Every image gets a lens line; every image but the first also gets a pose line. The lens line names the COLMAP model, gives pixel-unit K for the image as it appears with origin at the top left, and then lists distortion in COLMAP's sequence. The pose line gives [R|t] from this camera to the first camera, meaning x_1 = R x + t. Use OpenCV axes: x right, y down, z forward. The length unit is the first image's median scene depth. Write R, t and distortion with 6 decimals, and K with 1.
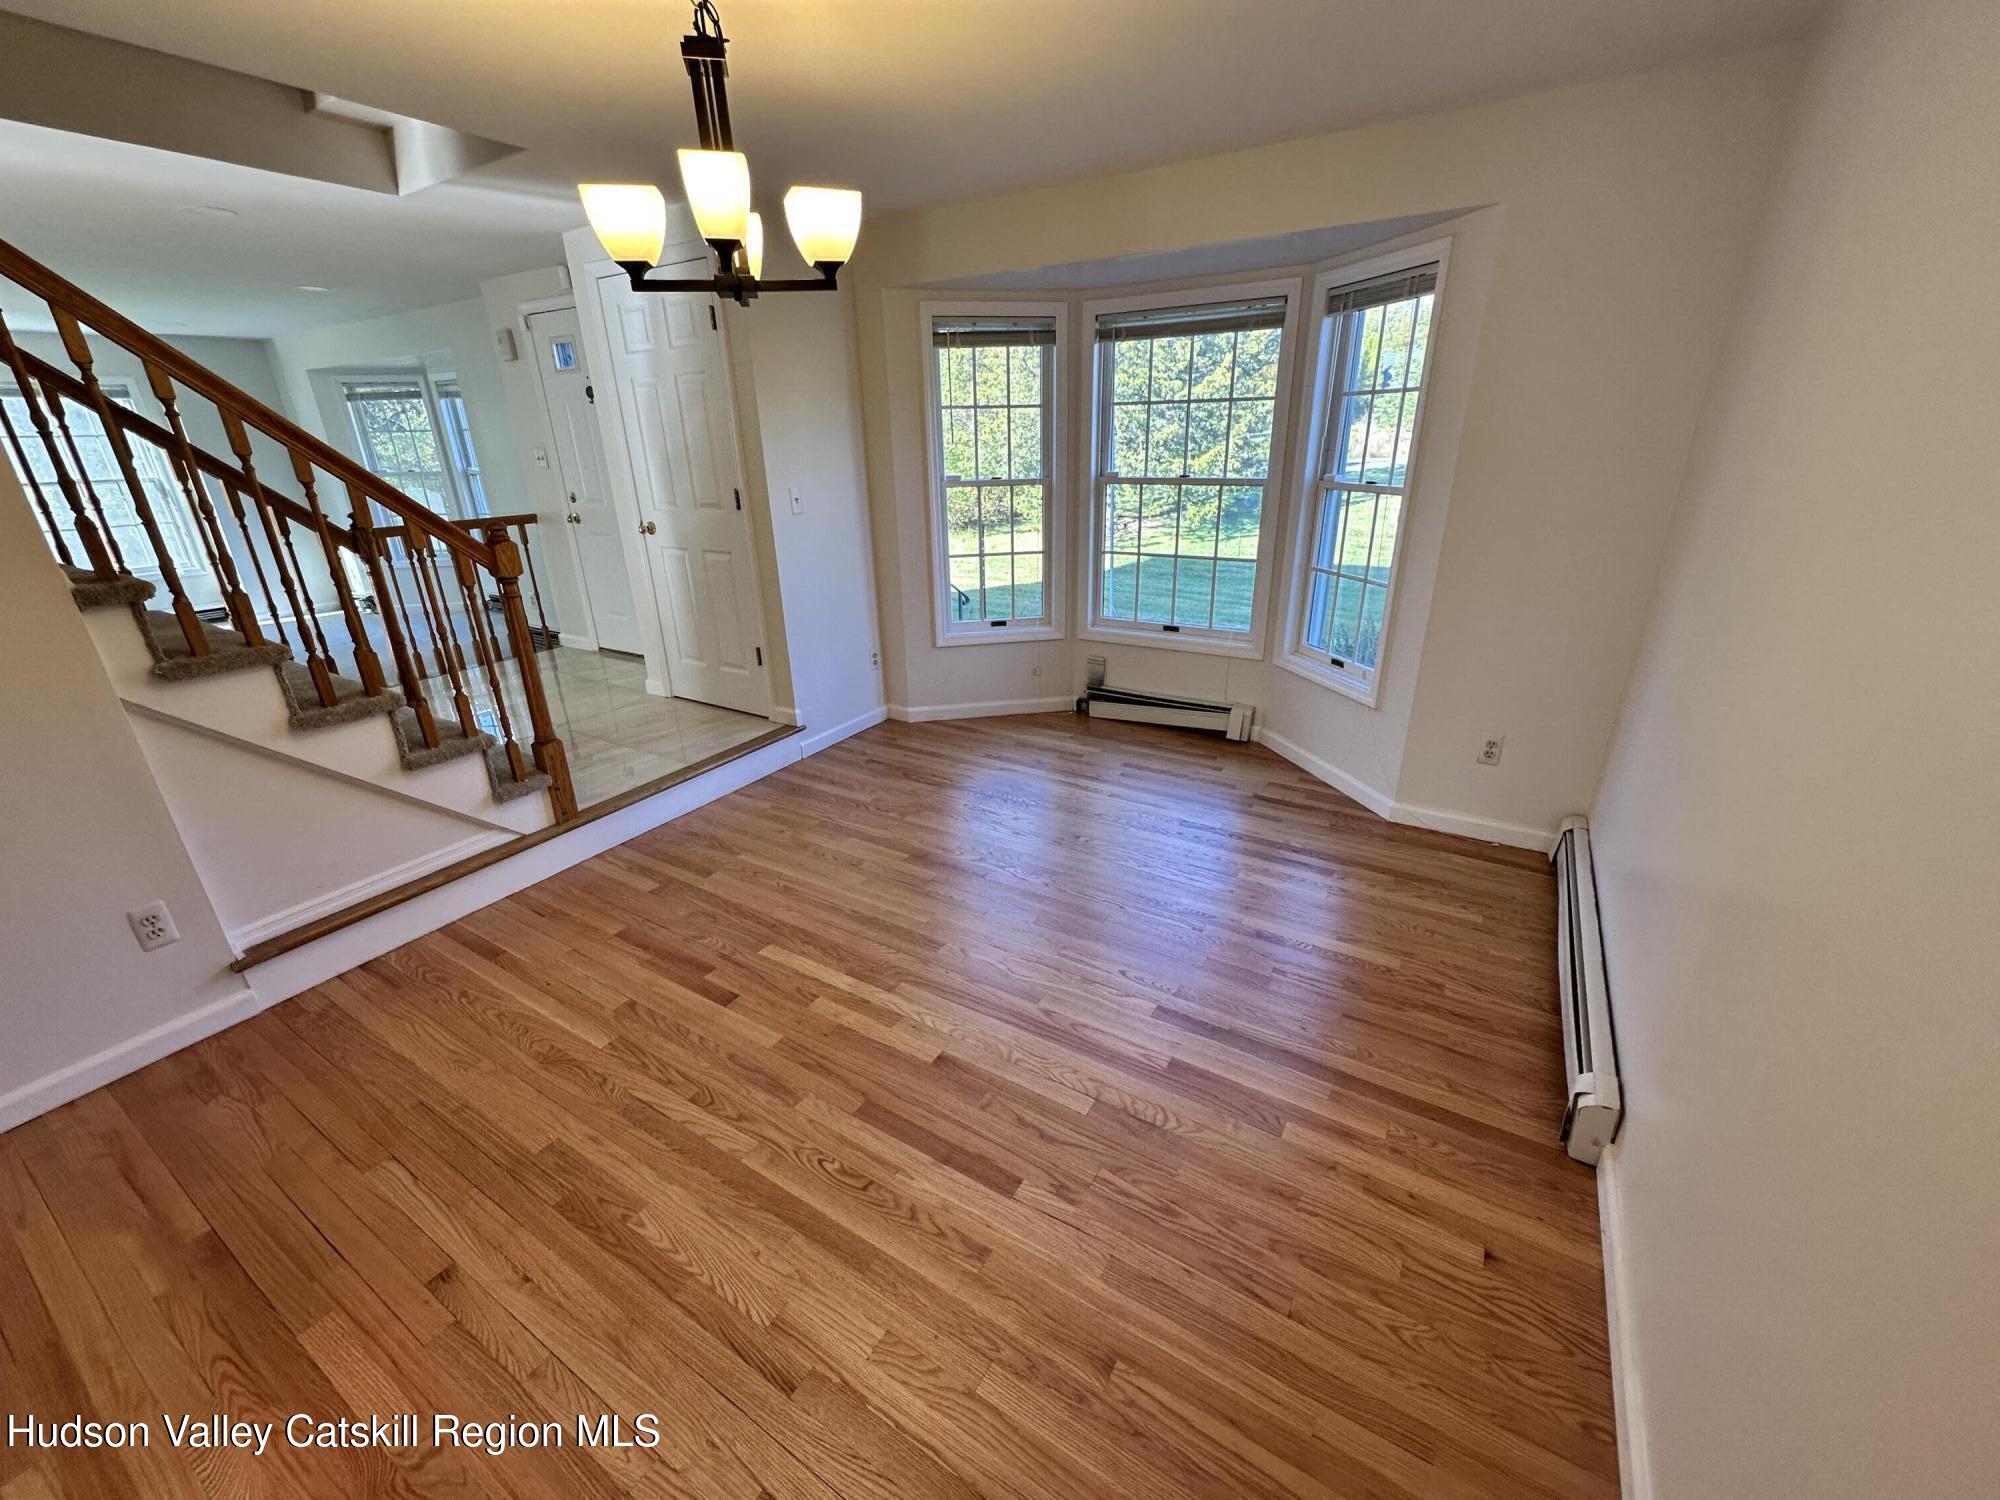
lens RADIAL K [[800.5, 0, 995.8], [0, 800.5, 748.4], [0, 0, 1]] dist [-0.001784, 0.000301]
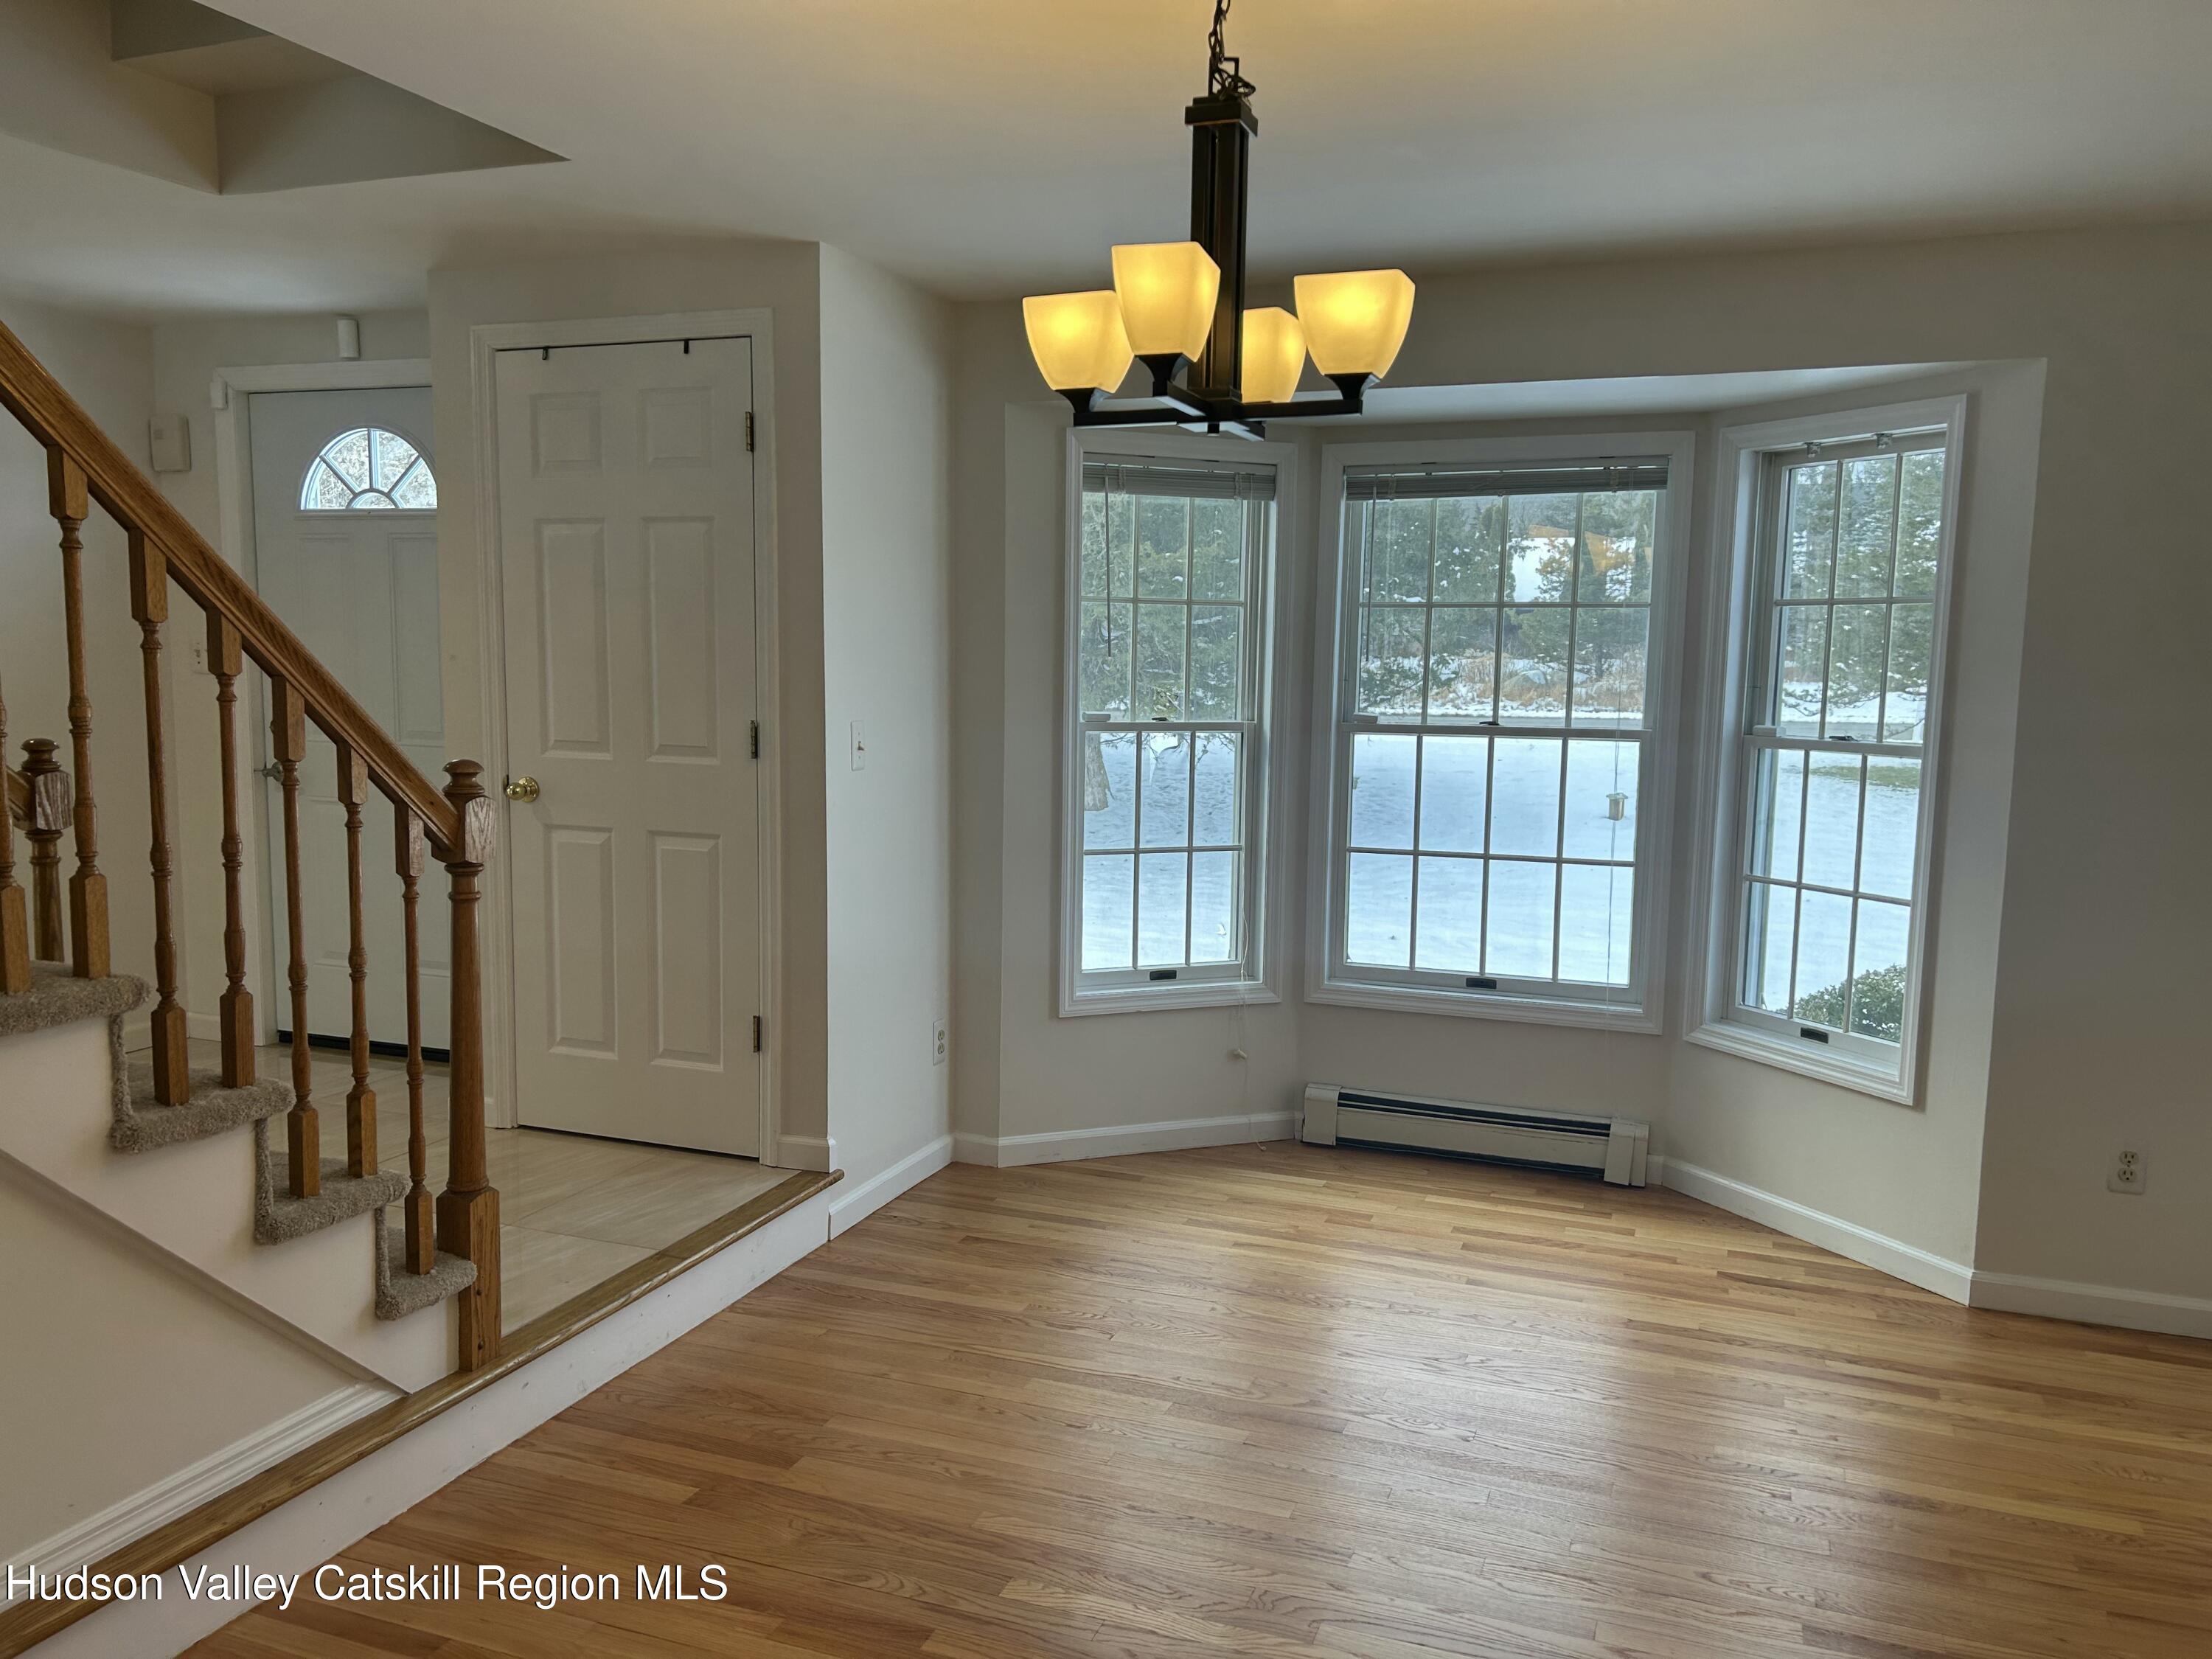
lens RADIAL K [[1664.5, 0, 1104.7], [0, 1664.5, 882.5], [0, 0, 1]] dist [0.058795, -0.067482]
pose [[0.980945, 0.009975, 0.194029, -0.304731], [0.035792, 0.972310, -0.230938, 0.046897], [-0.190960, 0.233482, 0.953426, -0.078706]]
